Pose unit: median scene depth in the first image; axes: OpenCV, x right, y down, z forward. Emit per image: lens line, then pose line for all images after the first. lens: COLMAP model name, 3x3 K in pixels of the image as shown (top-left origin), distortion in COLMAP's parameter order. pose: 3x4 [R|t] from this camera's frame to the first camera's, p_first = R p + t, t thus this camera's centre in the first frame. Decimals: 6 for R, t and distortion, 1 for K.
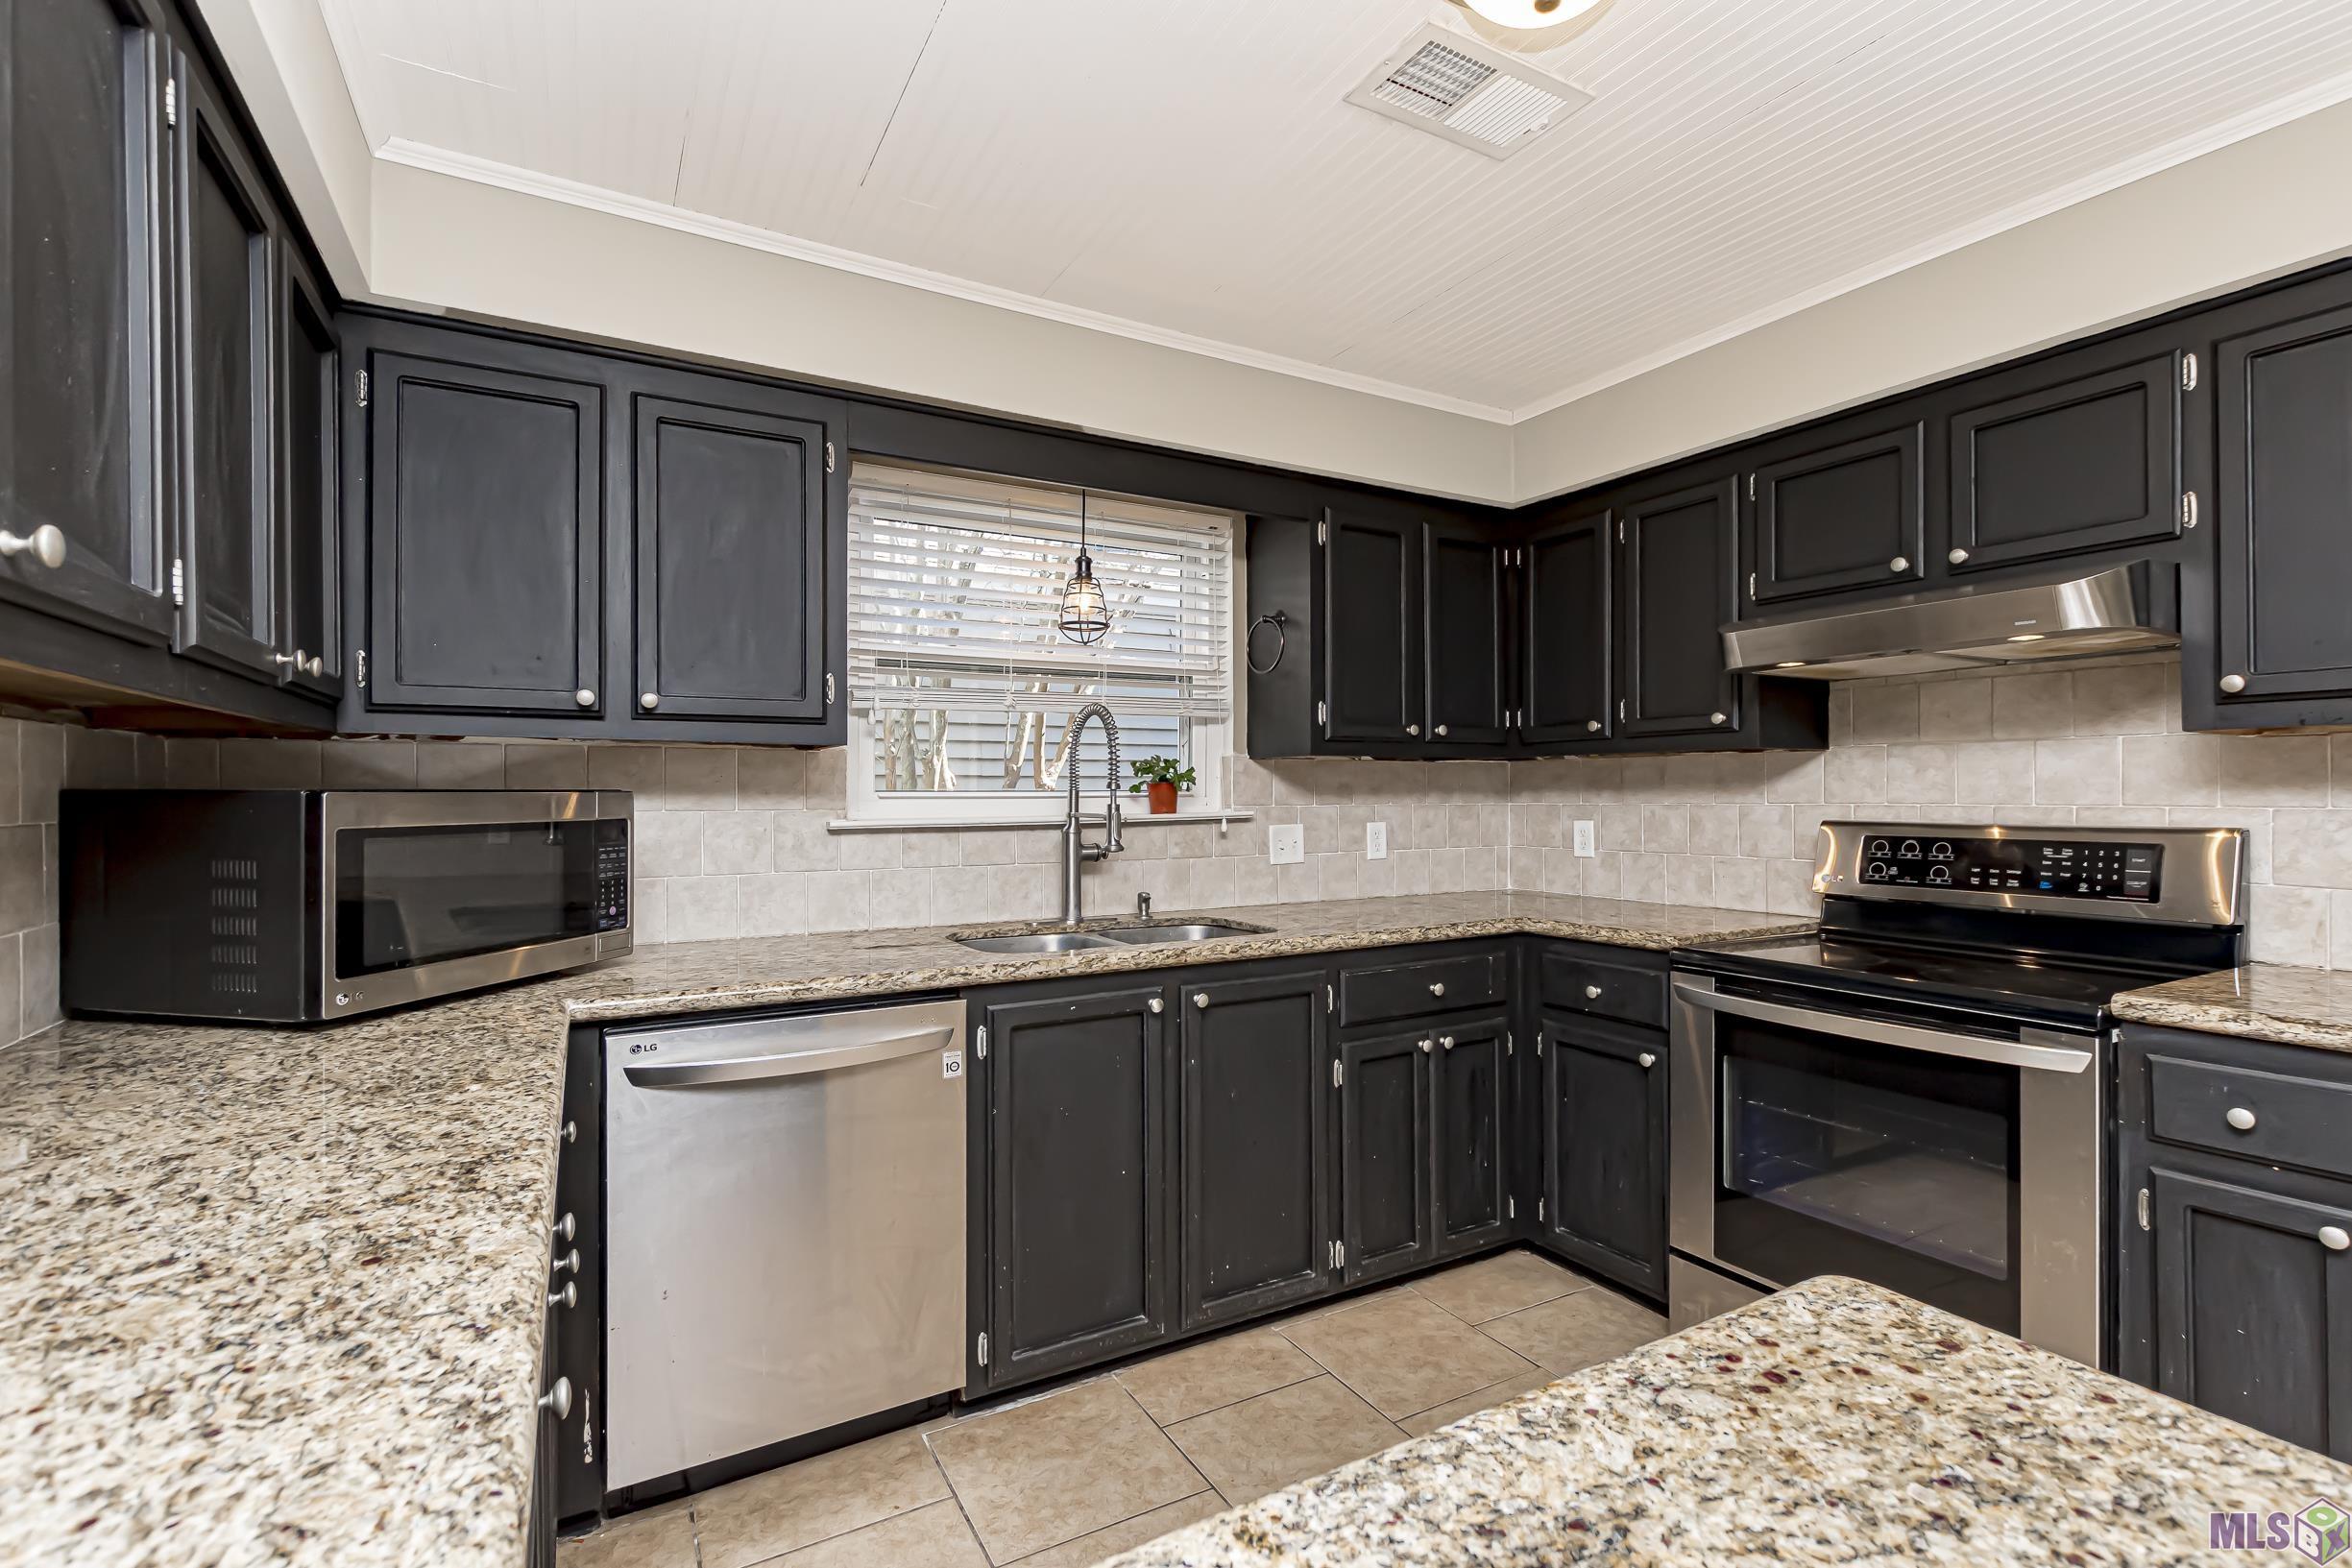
lens RADIAL K [[1013.4, 0, 1176.0], [0, 1013.4, 784.0], [0, 0, 1]] dist [0.004229, 0.000272]
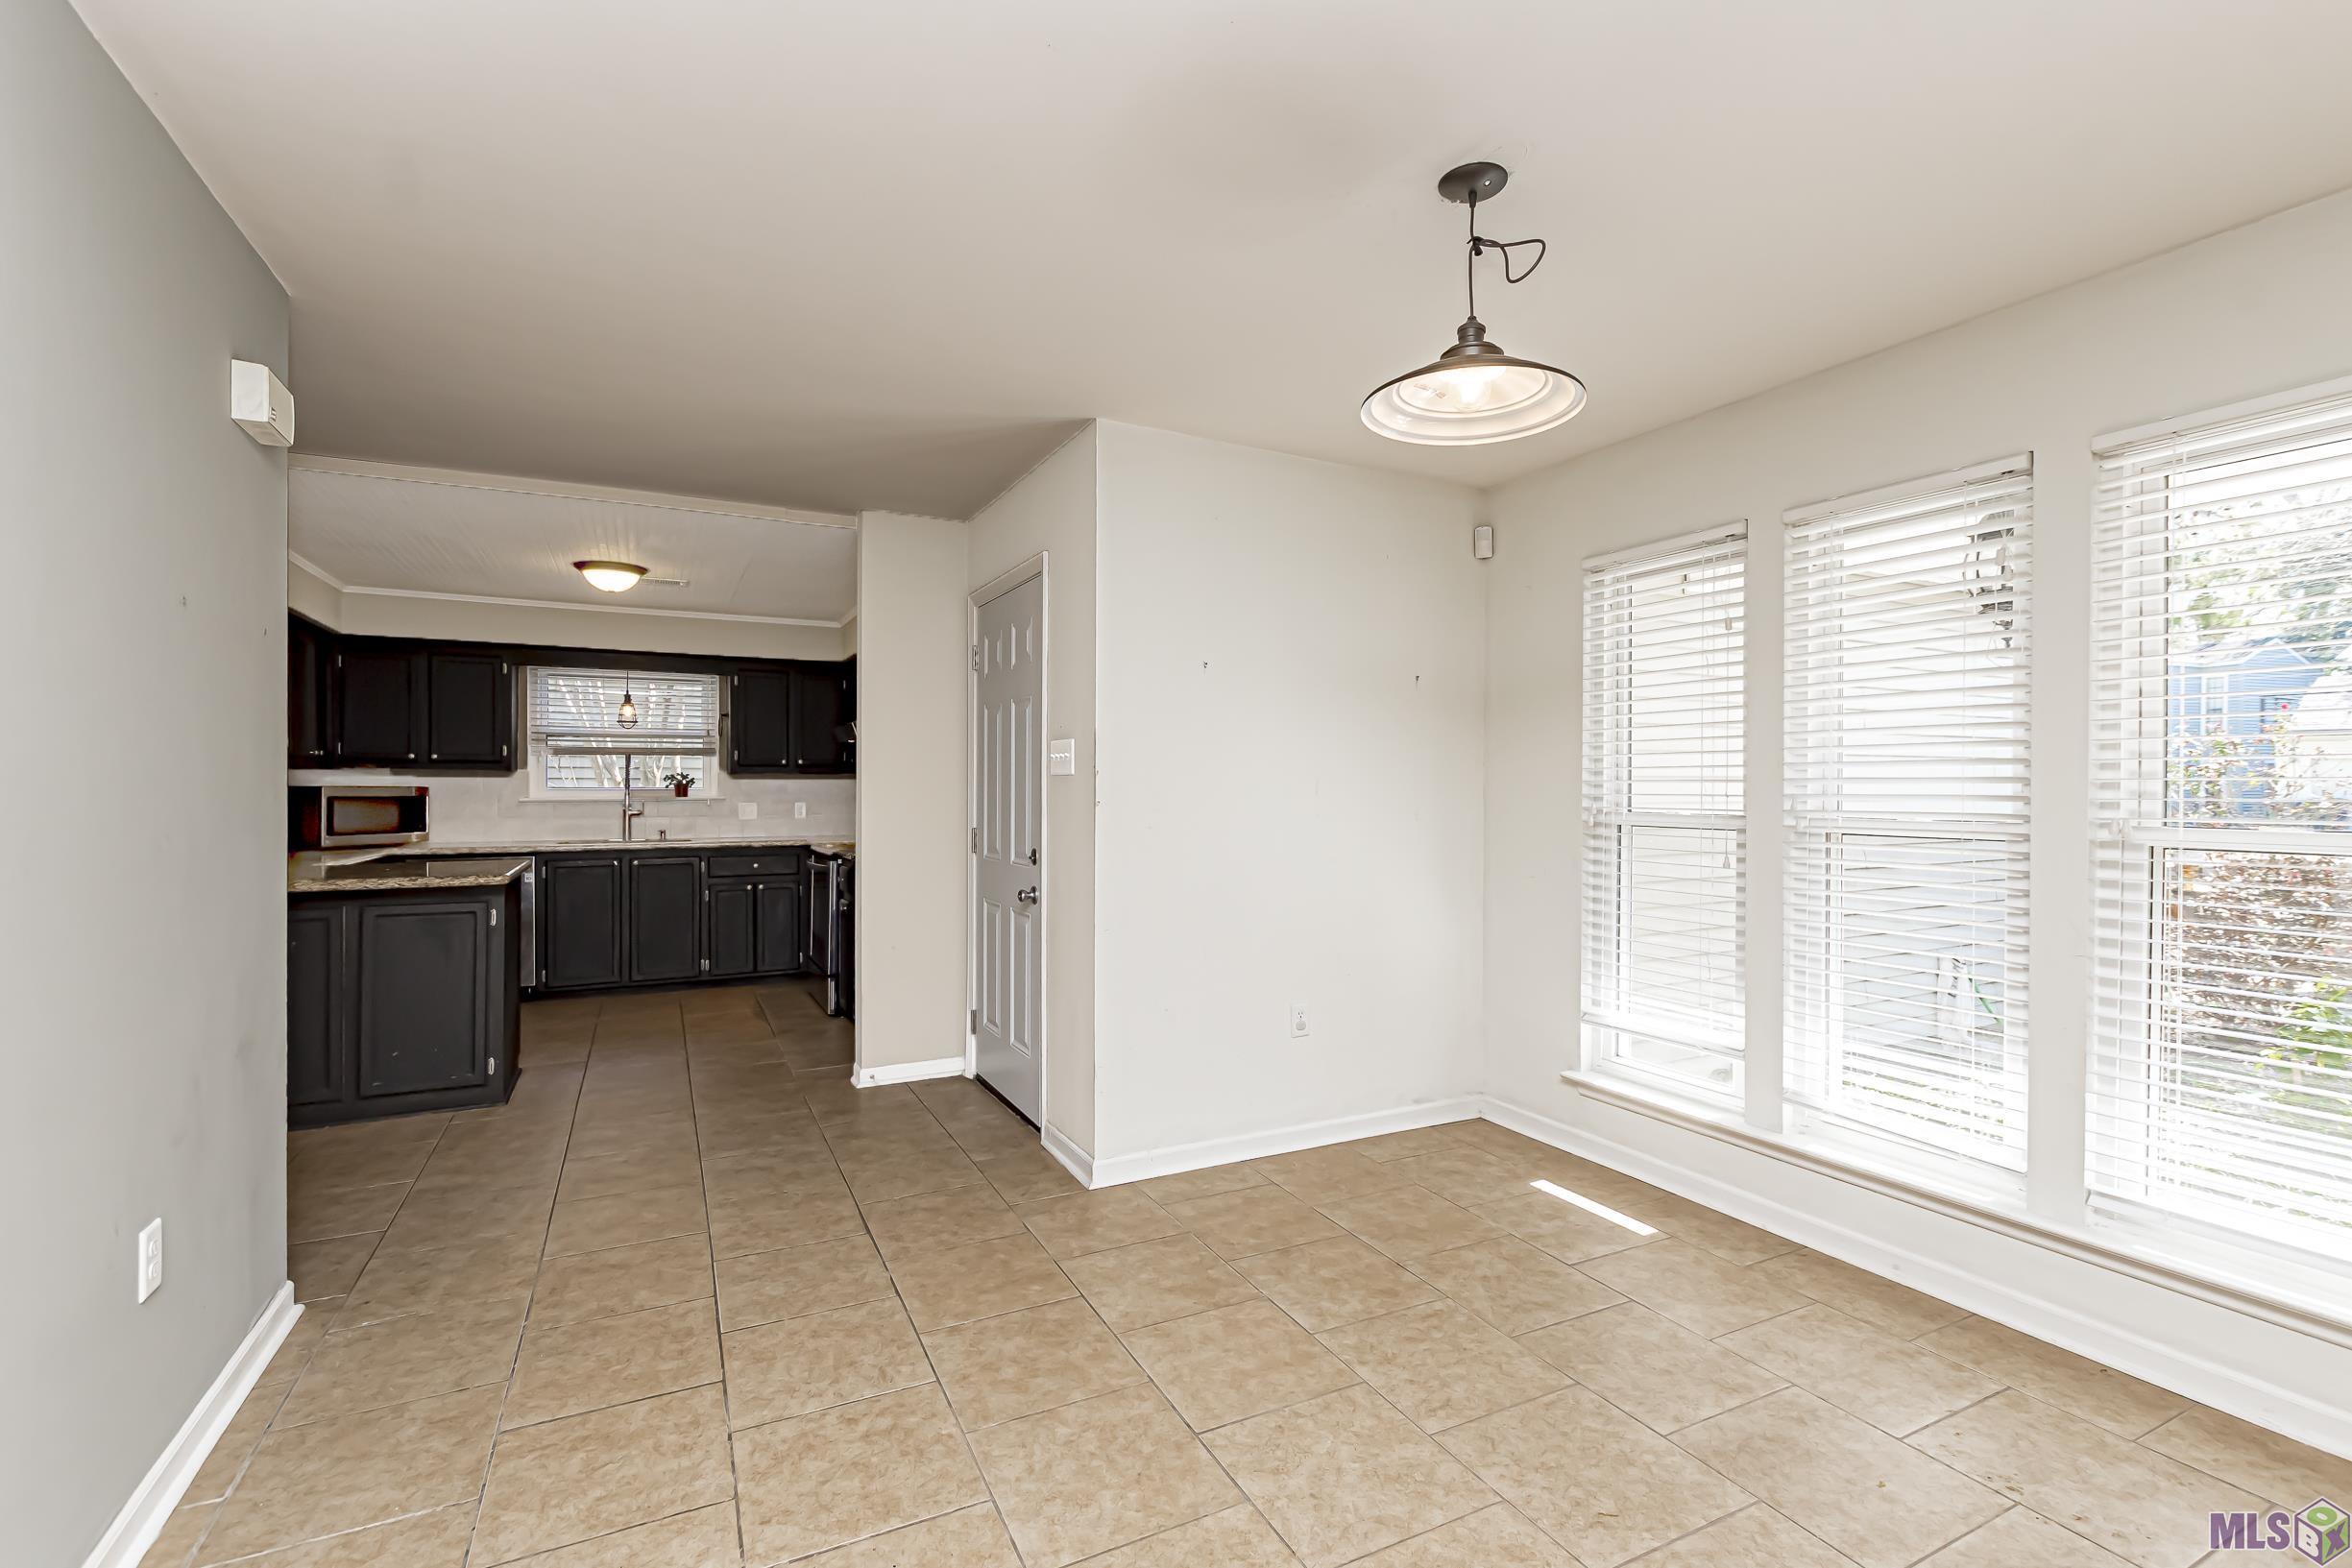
lens RADIAL K [[1013.4, 0, 1176.0], [0, 1013.4, 784.0], [0, 0, 1]] dist [0.004229, 0.000272]
pose [[0.999536, 0.003298, -0.030296, 1.289764], [-0.003285, 0.999994, 0.000466, -0.007397], [0.030297, -0.000366, 0.999541, -1.413218]]
